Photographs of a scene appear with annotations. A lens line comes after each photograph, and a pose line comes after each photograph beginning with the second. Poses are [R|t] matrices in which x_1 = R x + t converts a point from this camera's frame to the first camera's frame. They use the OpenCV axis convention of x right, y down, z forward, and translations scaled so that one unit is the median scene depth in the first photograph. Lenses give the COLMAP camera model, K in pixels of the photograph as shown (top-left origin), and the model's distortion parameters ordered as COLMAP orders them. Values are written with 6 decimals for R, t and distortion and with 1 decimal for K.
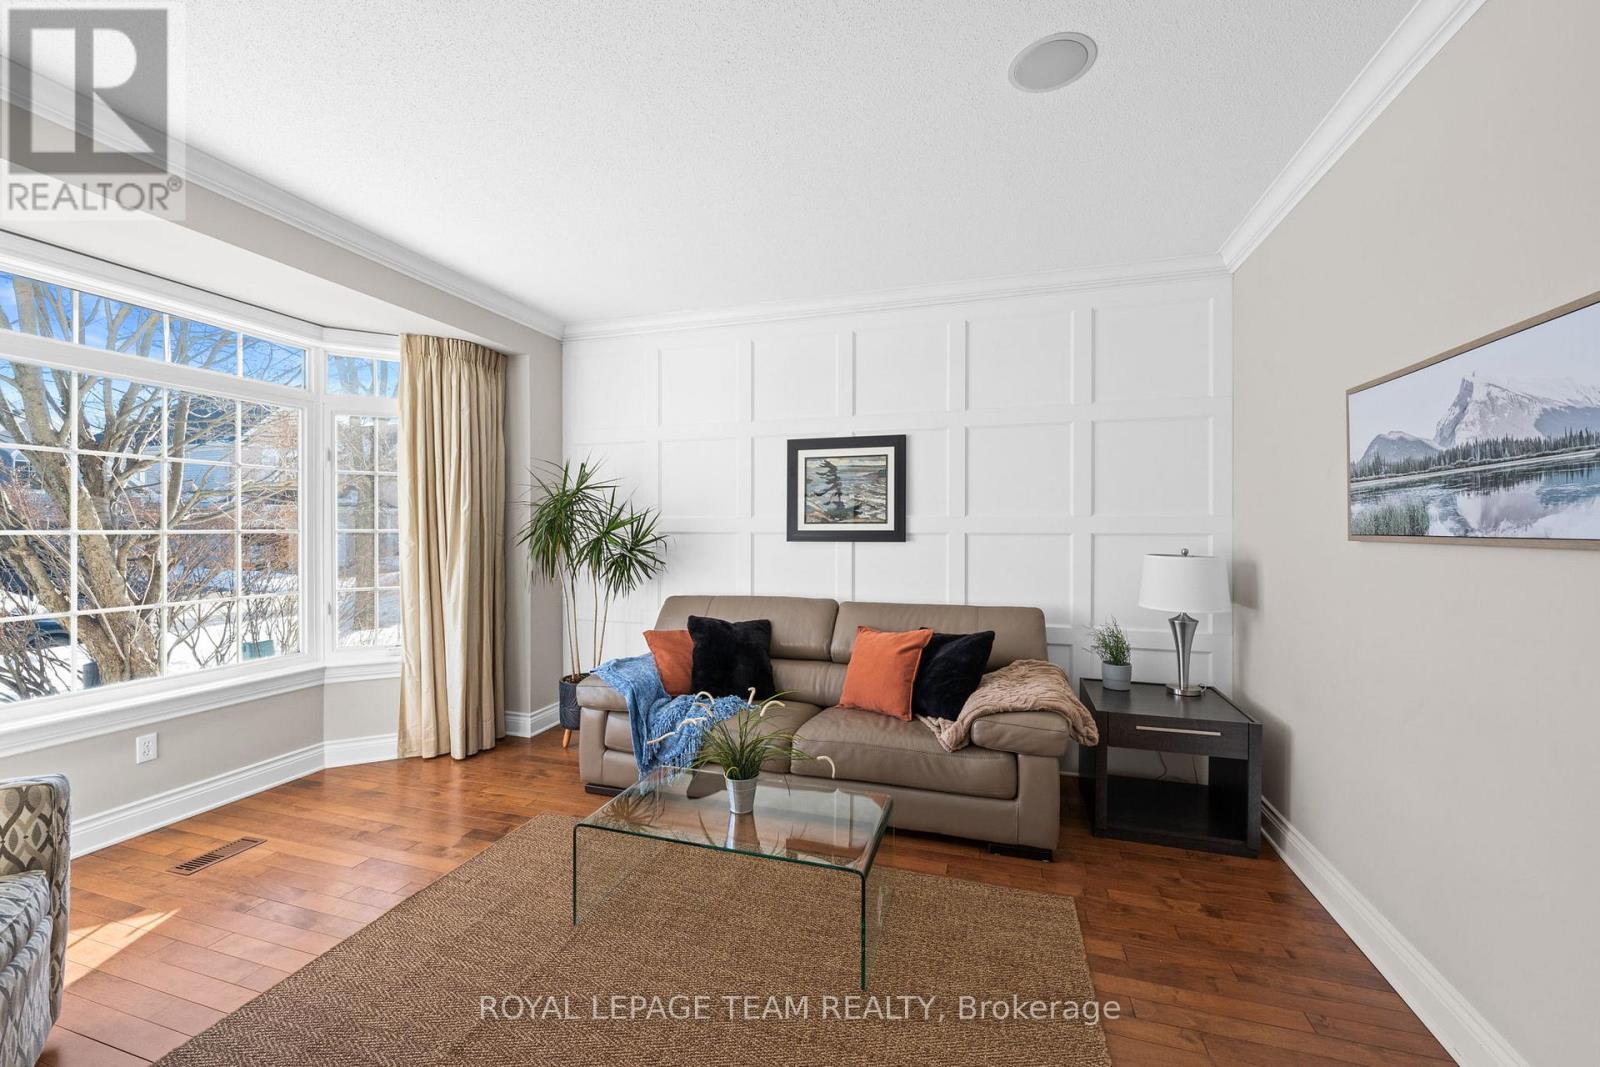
lens RADIAL K [[618.4, 0, 804.7], [0, 618.4, 528.6], [0, 0, 1]] dist [-0.001343, -0.000128]
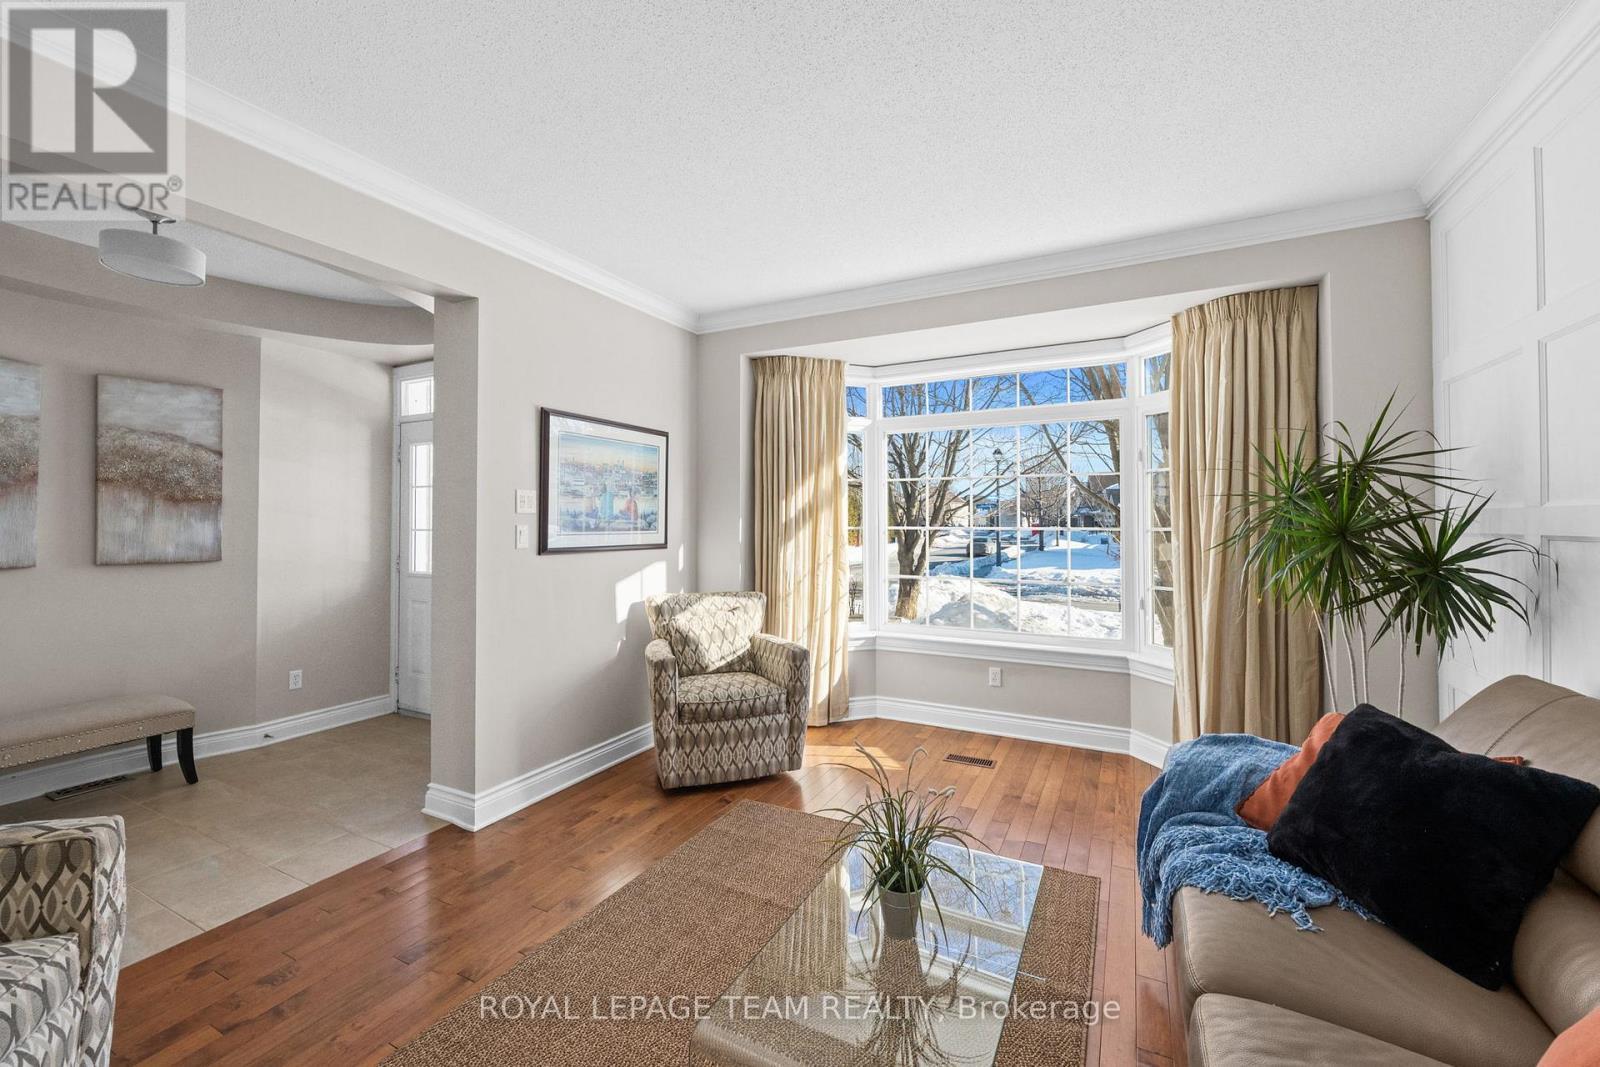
lens RADIAL K [[652.4, 0, 804.2], [0, 652.4, 525.2], [0, 0, 1]] dist [-0.000857, 0.000032]
pose [[-0.154268, 0.014585, -0.987921, 0.500745], [0.001717, 0.999893, 0.014493, -0.024213], [0.988028, 0.000540, -0.154276, 0.768595]]
